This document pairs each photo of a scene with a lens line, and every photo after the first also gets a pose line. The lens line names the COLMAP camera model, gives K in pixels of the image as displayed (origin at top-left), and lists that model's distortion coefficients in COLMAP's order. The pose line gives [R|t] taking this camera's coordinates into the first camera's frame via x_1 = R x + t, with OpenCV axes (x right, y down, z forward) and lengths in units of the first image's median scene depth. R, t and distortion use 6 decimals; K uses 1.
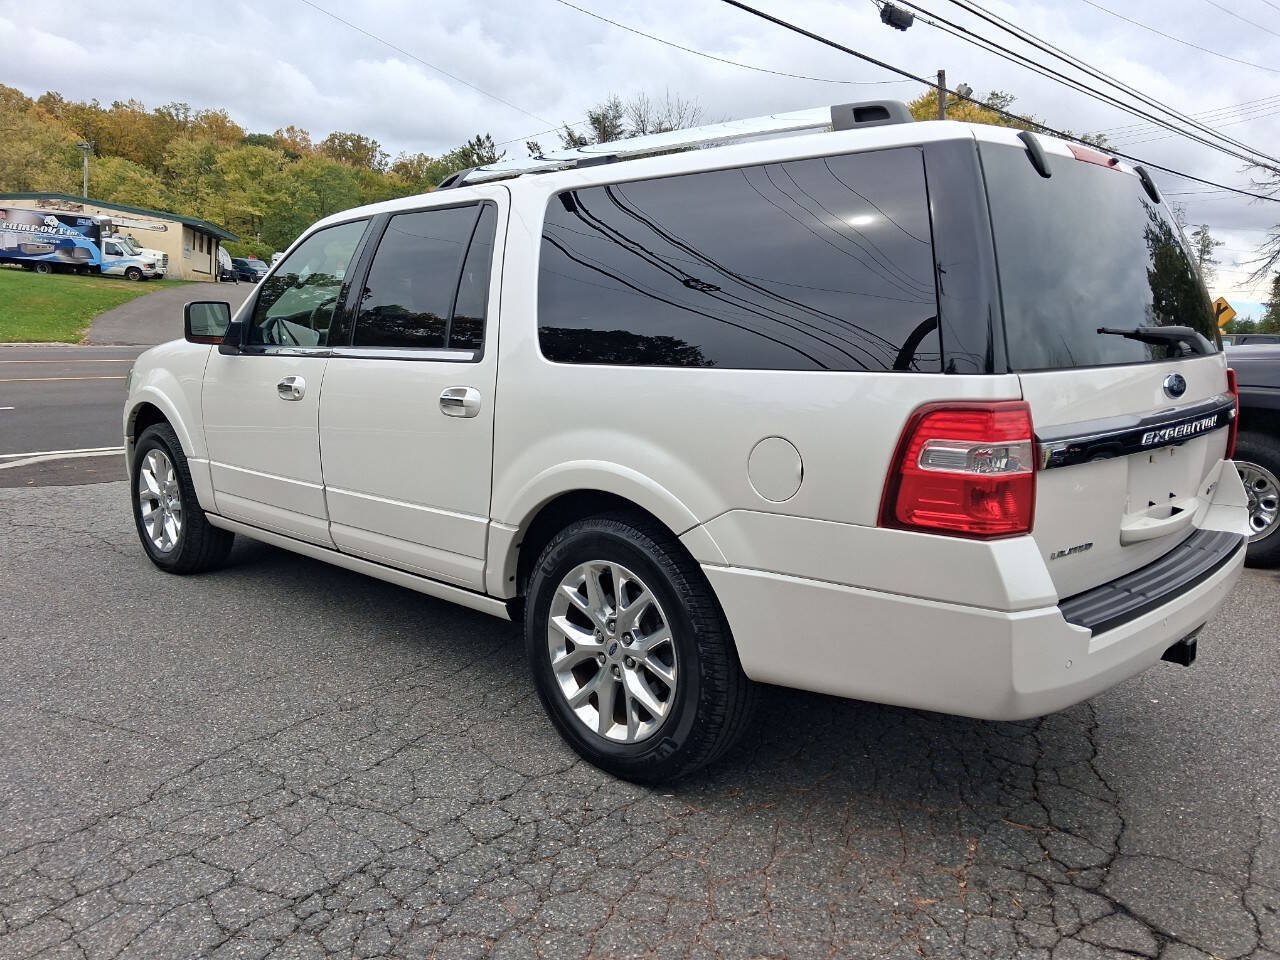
lens RADIAL K [[983.1, 0, 633.6], [0, 983.1, 501.7], [0, 0, 1]] dist [0.003970, -0.002762]
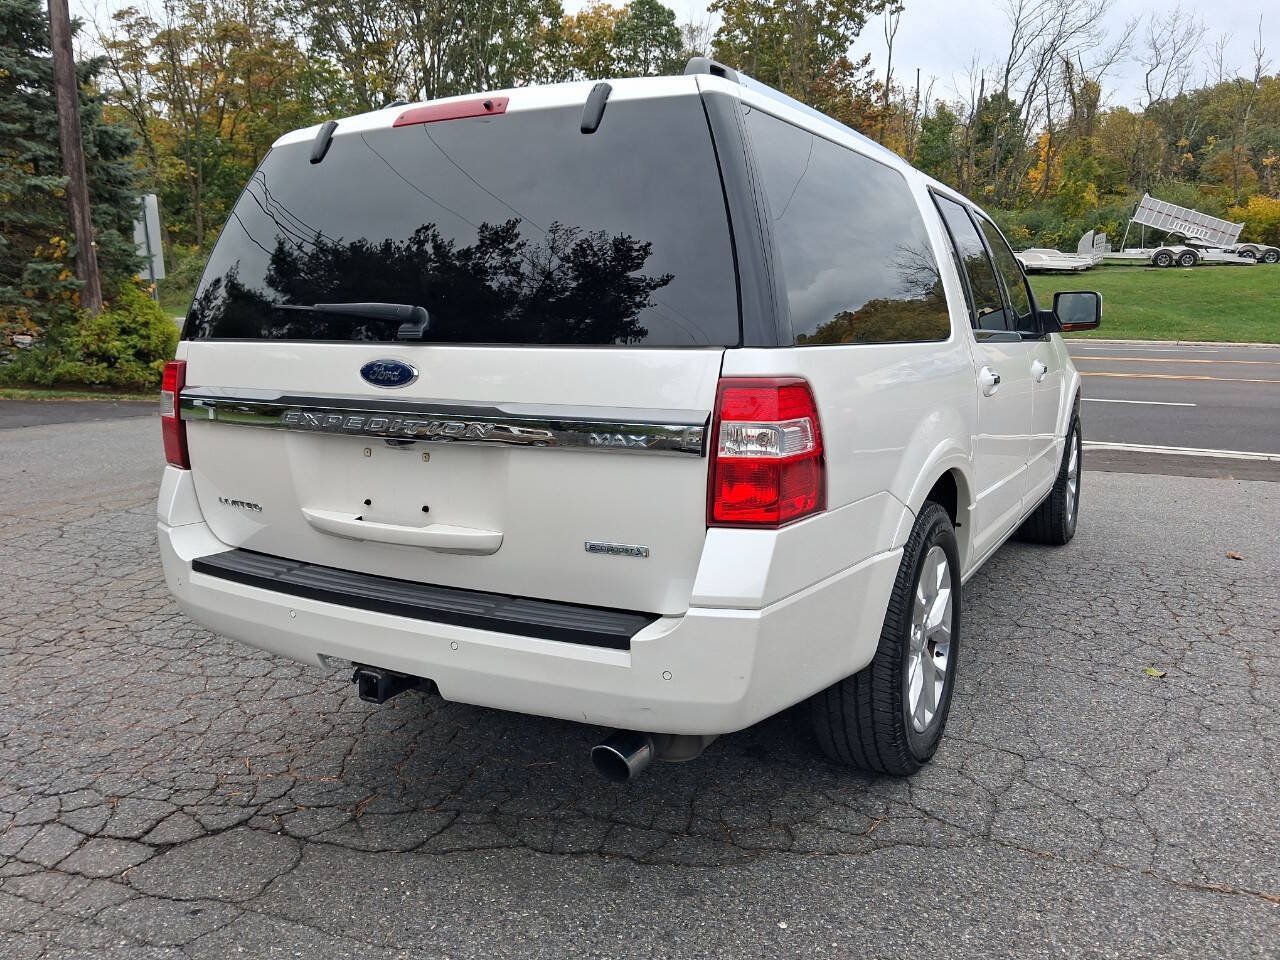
lens RADIAL K [[1028.5, 0, 640.0], [0, 1028.5, 480.0], [0, 0, 1]] dist [0.004081, 0.001175]
pose [[0.245026, 0.148765, -0.958035, 1.595375], [-0.180472, 0.977885, 0.105690, -0.173017], [0.952571, 0.147002, 0.266456, 1.052580]]
